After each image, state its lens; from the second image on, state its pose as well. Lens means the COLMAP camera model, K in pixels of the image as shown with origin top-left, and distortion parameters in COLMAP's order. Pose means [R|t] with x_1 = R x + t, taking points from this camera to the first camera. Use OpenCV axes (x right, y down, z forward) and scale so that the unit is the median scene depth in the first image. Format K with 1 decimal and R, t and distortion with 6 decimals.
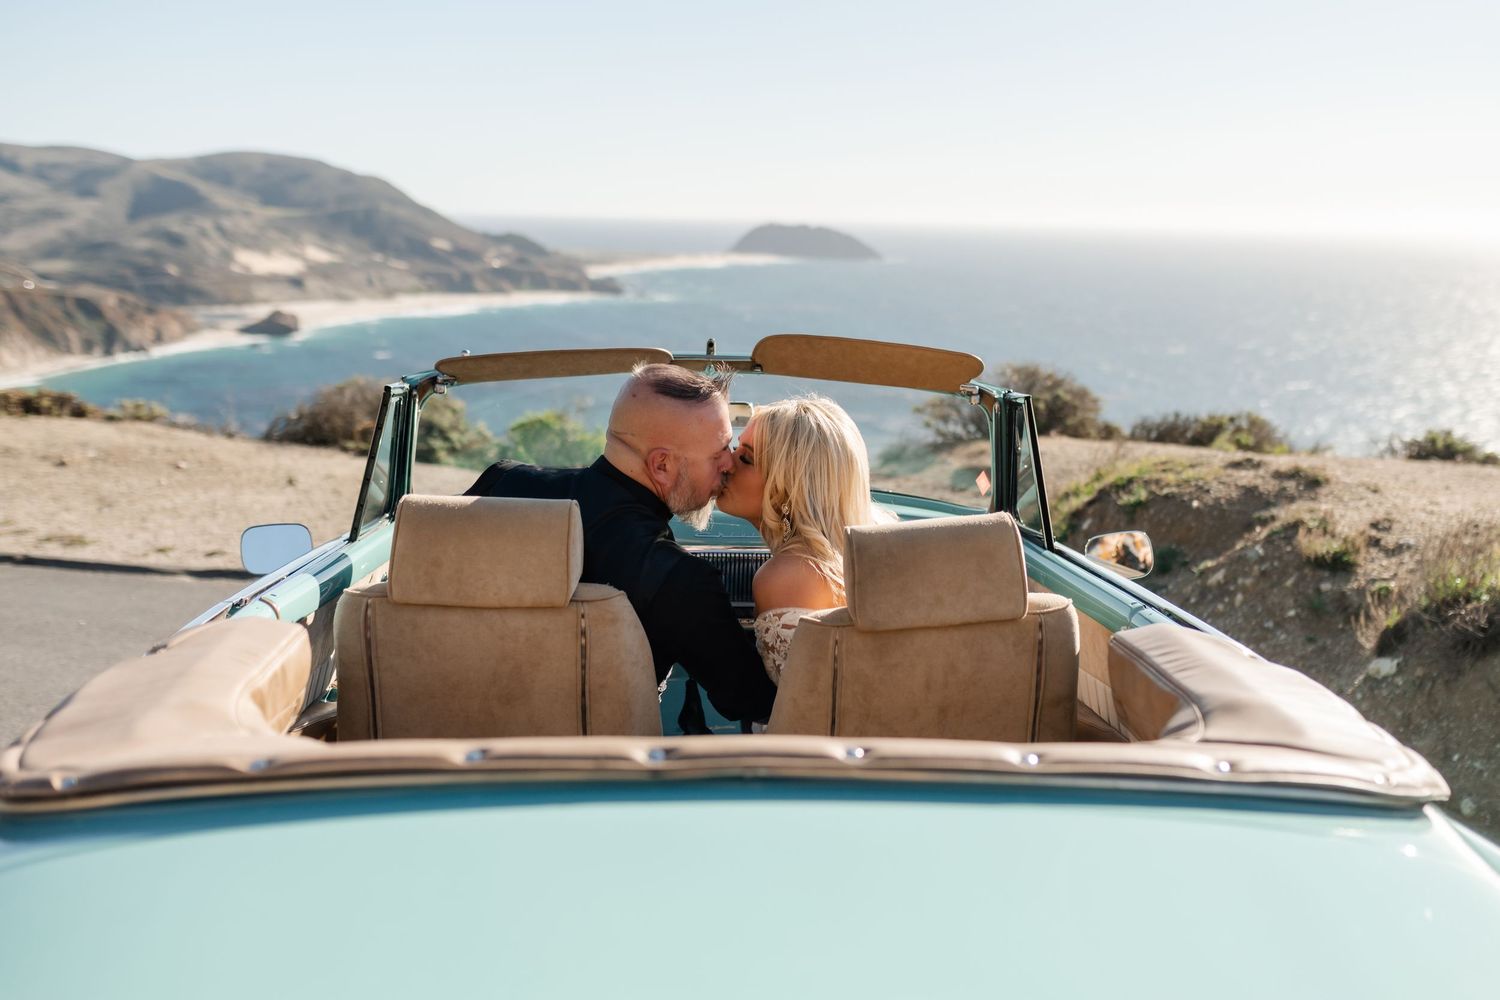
lens RADIAL K [[1549.6, 0, 789.2], [0, 1549.6, 469.5], [0, 0, 1]] dist [0.002214, -0.001725]
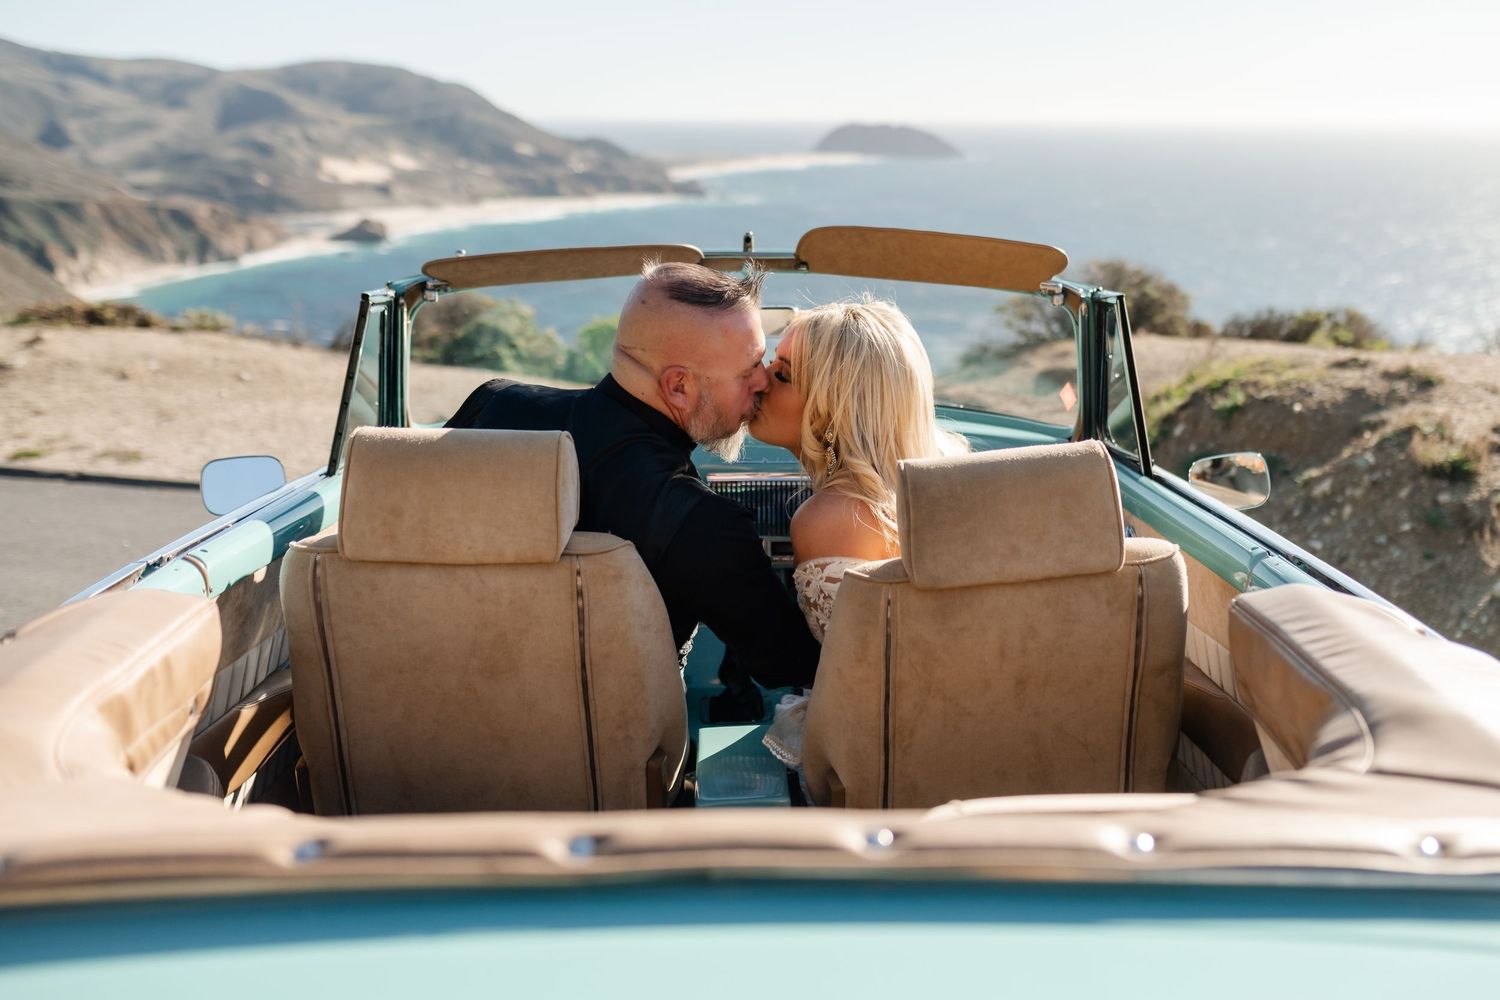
lens RADIAL K [[1536.5, 0, 827.1], [0, 1536.5, 441.4], [0, 0, 1]] dist [0.005259, -0.012705]
pose [[0.999459, -0.010829, -0.031046, 0.006842], [0.012267, 0.998843, 0.046503, -0.003138], [0.030507, -0.046858, 0.998436, 0.056112]]
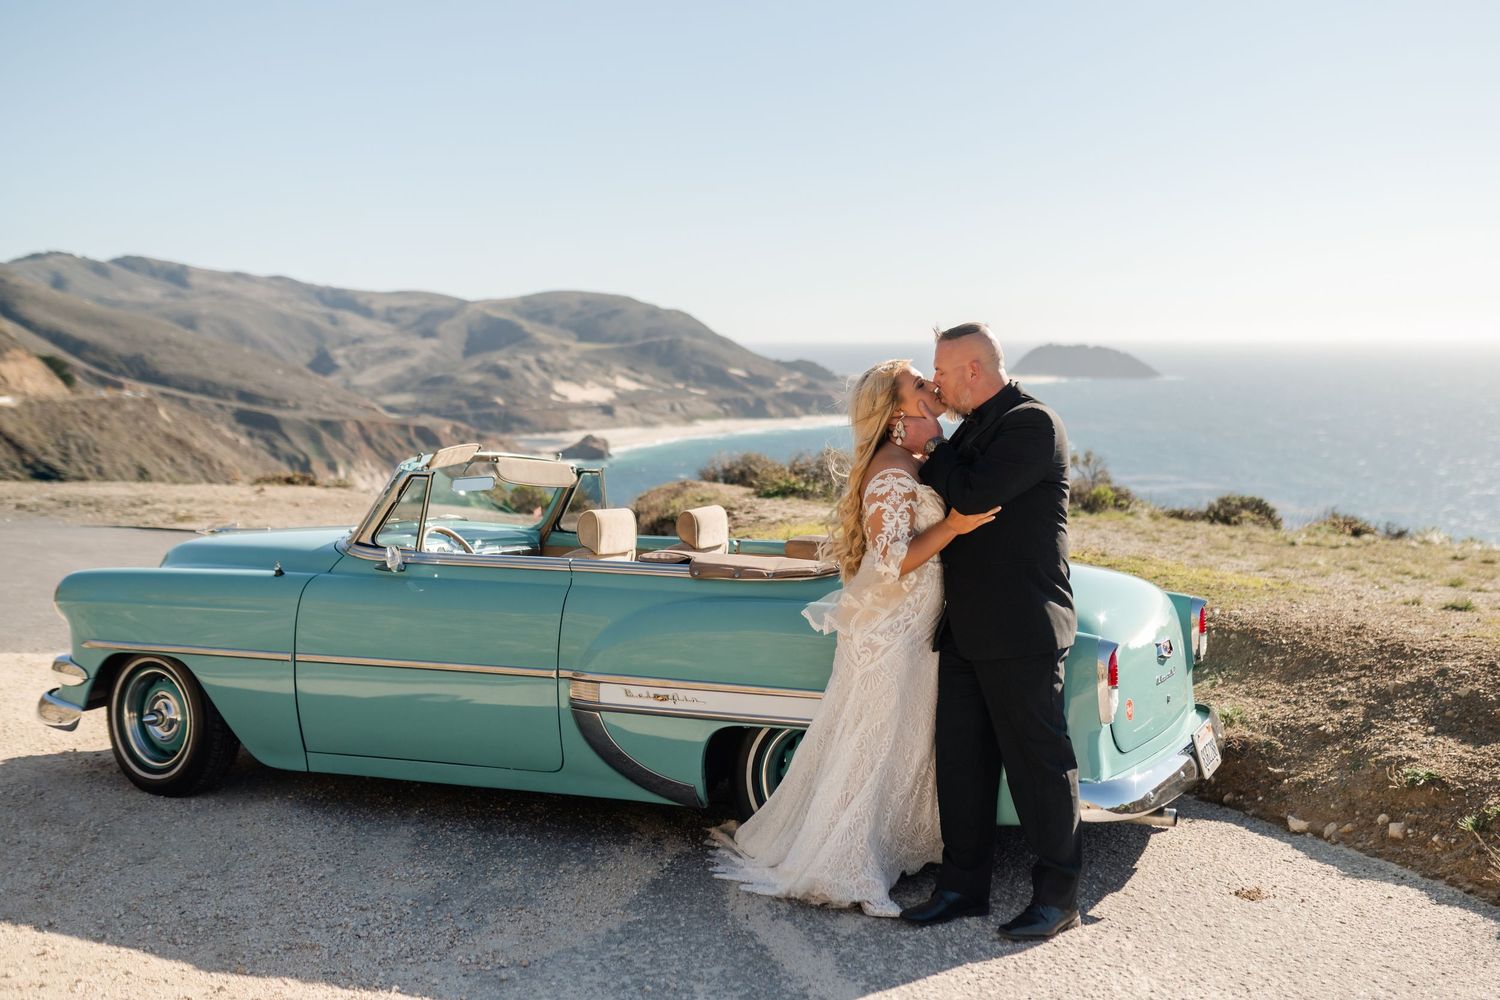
lens RADIAL K [[1549.6, 0, 789.2], [0, 1549.6, 469.5], [0, 0, 1]] dist [0.002214, -0.001725]
pose [[0.980284, -0.009032, -0.197389, 0.856600], [-0.006334, 0.997005, -0.077072, 0.145196], [0.197494, 0.076803, 0.977291, -1.254774]]
